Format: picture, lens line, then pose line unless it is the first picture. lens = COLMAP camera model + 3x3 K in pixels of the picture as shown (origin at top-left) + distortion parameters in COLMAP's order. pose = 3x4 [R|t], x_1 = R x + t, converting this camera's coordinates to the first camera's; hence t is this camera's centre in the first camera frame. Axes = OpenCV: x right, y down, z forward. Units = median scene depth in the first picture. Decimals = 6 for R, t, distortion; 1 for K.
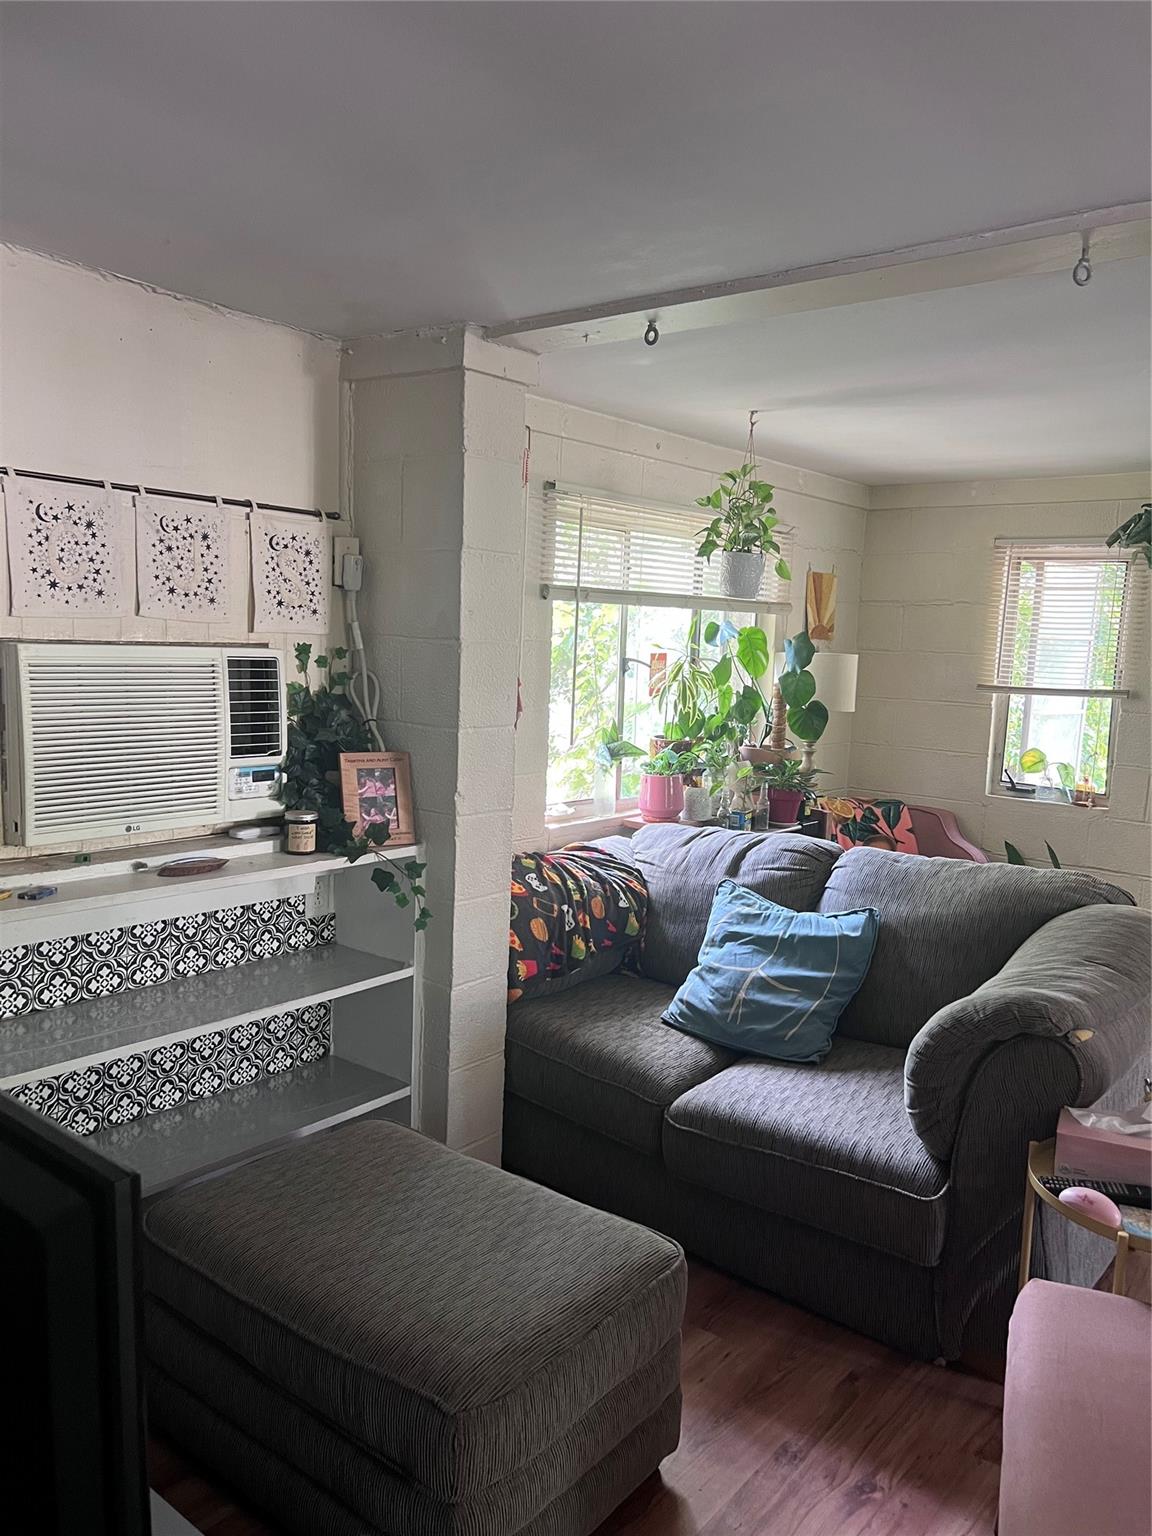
lens RADIAL K [[1154.4, 0, 570.9], [0, 1154.4, 775.3], [0, 0, 1]] dist [0.050756, -0.052528]
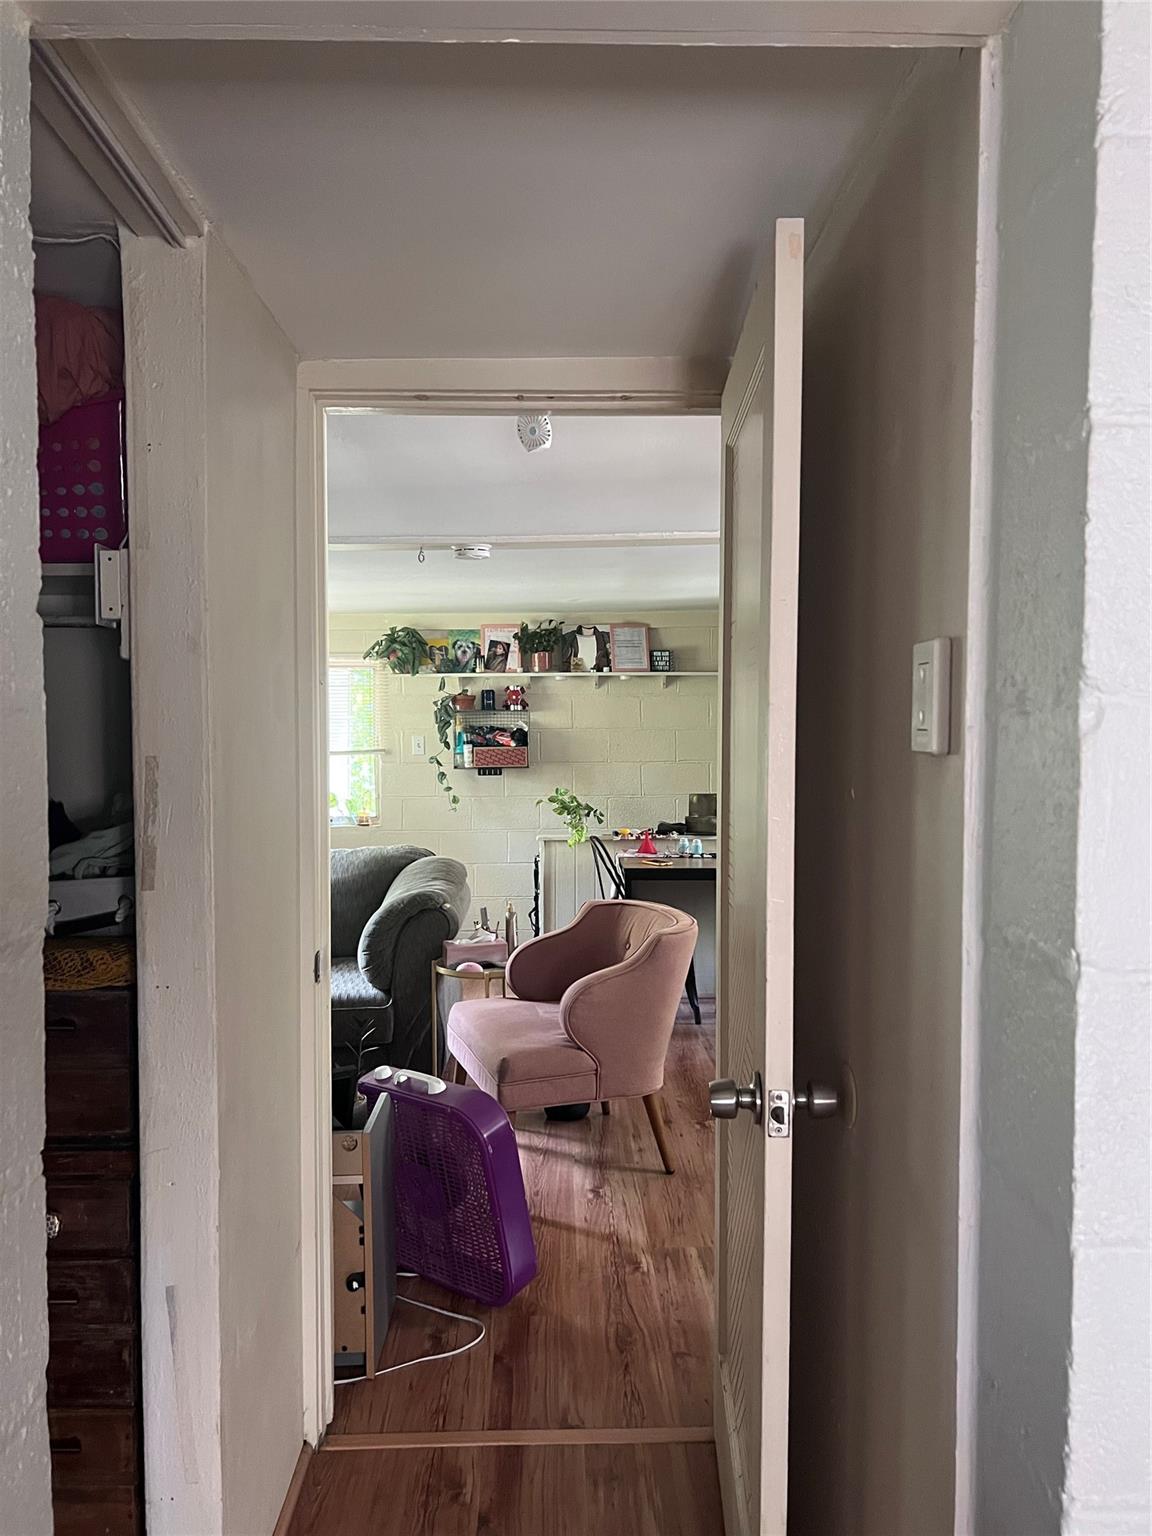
lens RADIAL K [[1154.4, 0, 577.3], [0, 1154.4, 759.9], [0, 0, 1]] dist [0.050756, -0.052528]
pose [[0.759113, -0.064885, 0.647717, -0.550200], [0.119671, 0.991972, -0.040880, 0.060619], [-0.639865, 0.108546, 0.760783, -0.584318]]
